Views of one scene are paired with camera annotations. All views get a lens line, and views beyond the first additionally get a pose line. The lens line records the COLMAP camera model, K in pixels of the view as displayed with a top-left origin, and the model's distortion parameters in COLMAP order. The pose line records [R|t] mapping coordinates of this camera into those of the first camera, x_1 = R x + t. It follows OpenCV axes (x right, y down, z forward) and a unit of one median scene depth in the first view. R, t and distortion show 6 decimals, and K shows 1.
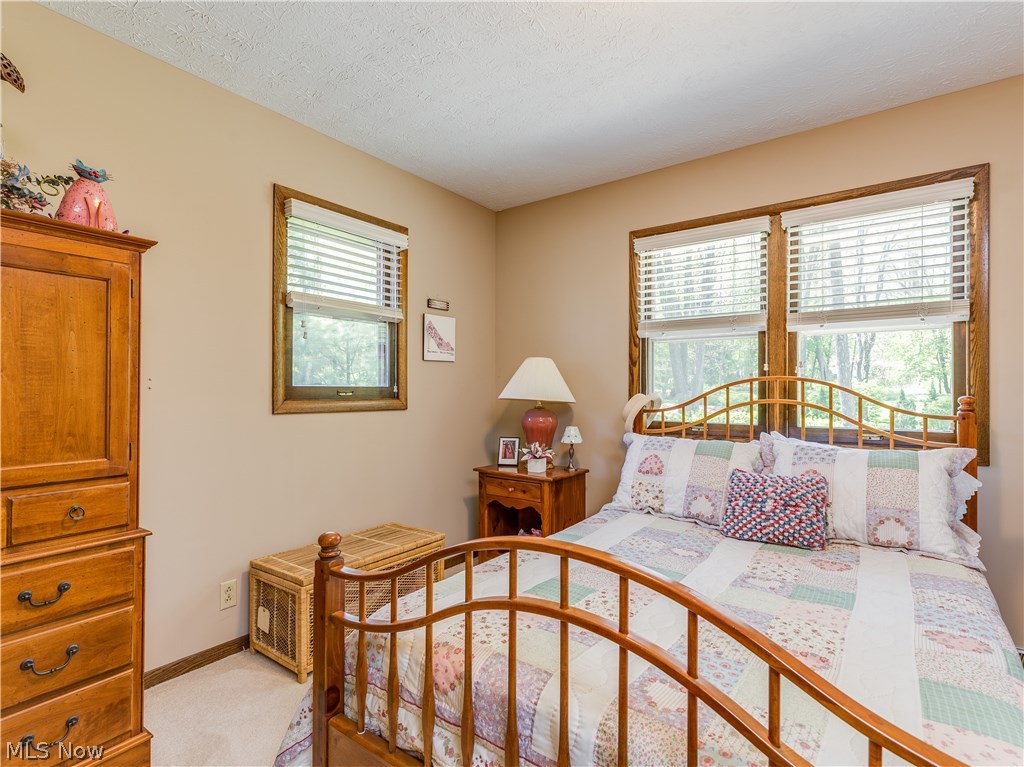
lens RADIAL K [[529.3, 0, 500.9], [0, 529.3, 387.8], [0, 0, 1]] dist [0.000512, 0.000003]
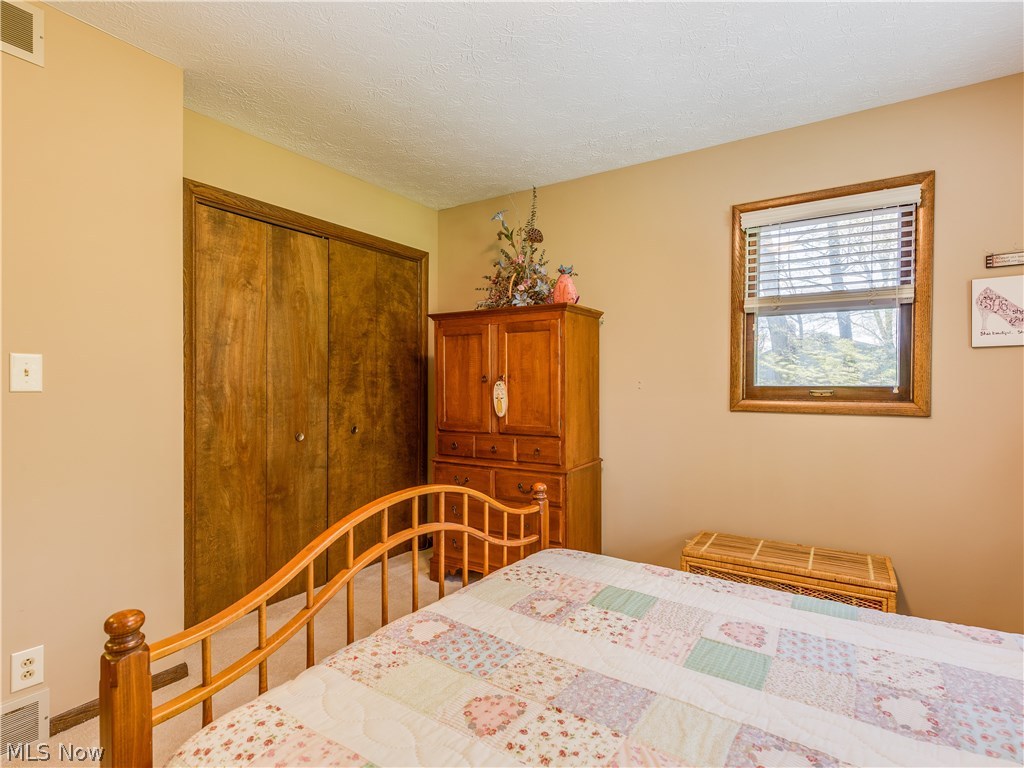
lens RADIAL K [[529.3, 0, 500.9], [0, 529.3, 388.3], [0, 0, 1]] dist [0.000512, 0.000003]
pose [[0.031965, 0.006349, -0.999469, 0.590543], [0.003747, 0.999972, 0.006472, -0.006512], [0.999482, -0.003952, 0.031940, 0.408290]]
